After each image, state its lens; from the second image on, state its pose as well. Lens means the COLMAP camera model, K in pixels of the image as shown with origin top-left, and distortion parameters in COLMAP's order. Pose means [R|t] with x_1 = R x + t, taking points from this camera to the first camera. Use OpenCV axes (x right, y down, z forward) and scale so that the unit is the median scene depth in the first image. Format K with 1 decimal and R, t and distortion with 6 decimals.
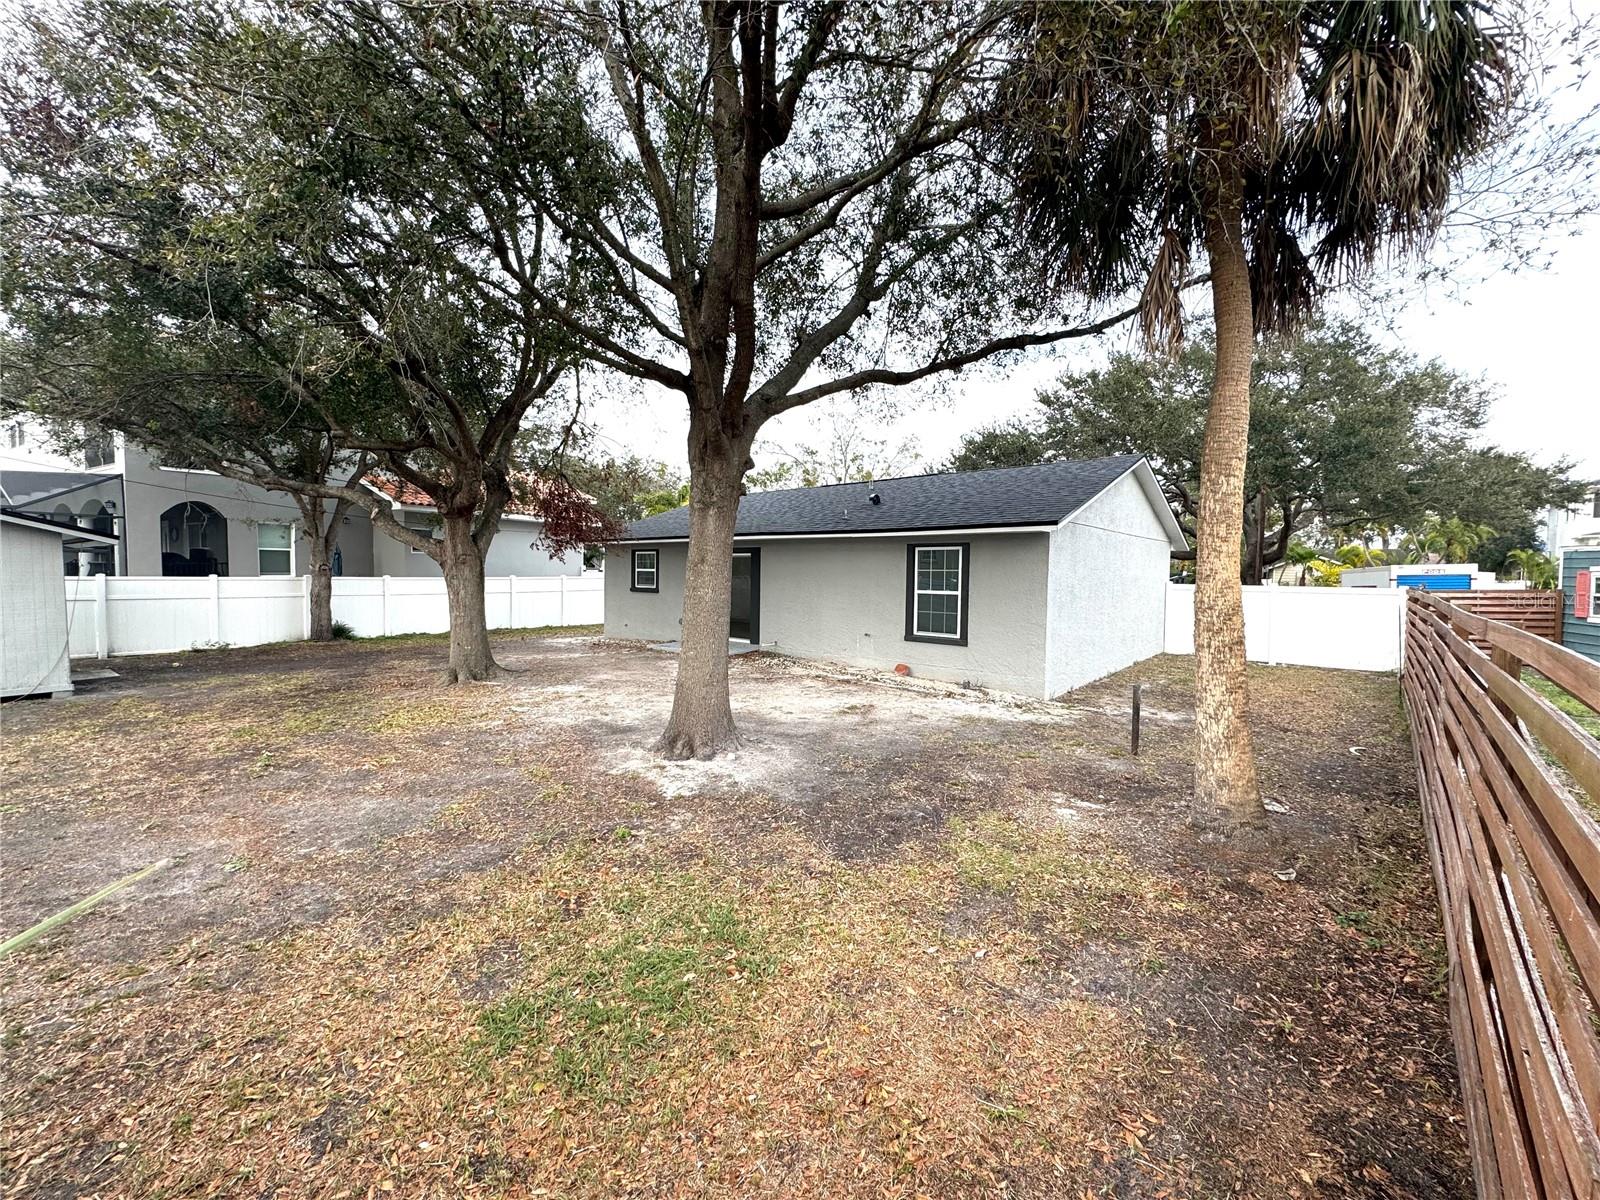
lens RADIAL K [[635.4, 0, 799.1], [0, 635.4, 598.0], [0, 0, 1]] dist [-0.003687, 0.000573]
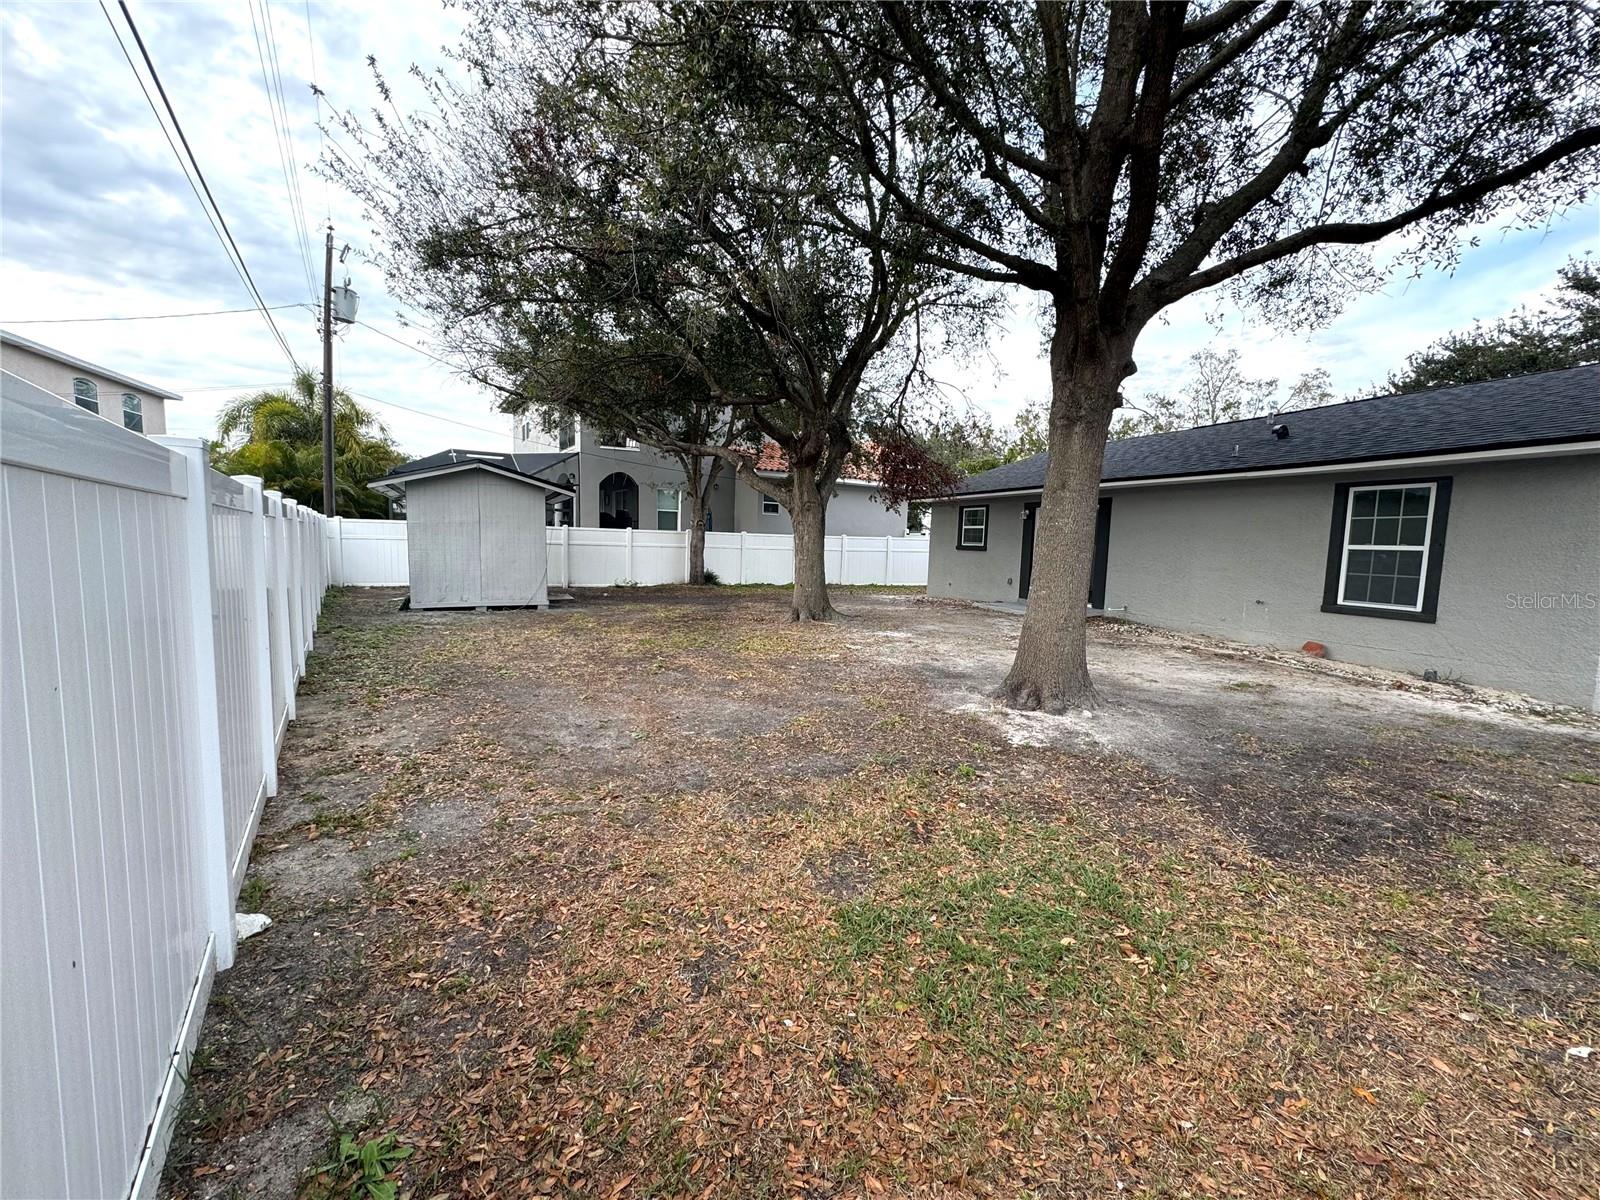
lens RADIAL K [[635.4, 0, 799.1], [0, 635.4, 598.0], [0, 0, 1]] dist [-0.003687, 0.000573]
pose [[0.884603, 0.057192, -0.462825, -0.074747], [-0.038928, 0.998043, 0.048927, 0.078741], [0.464718, -0.025264, 0.885098, 0.079556]]
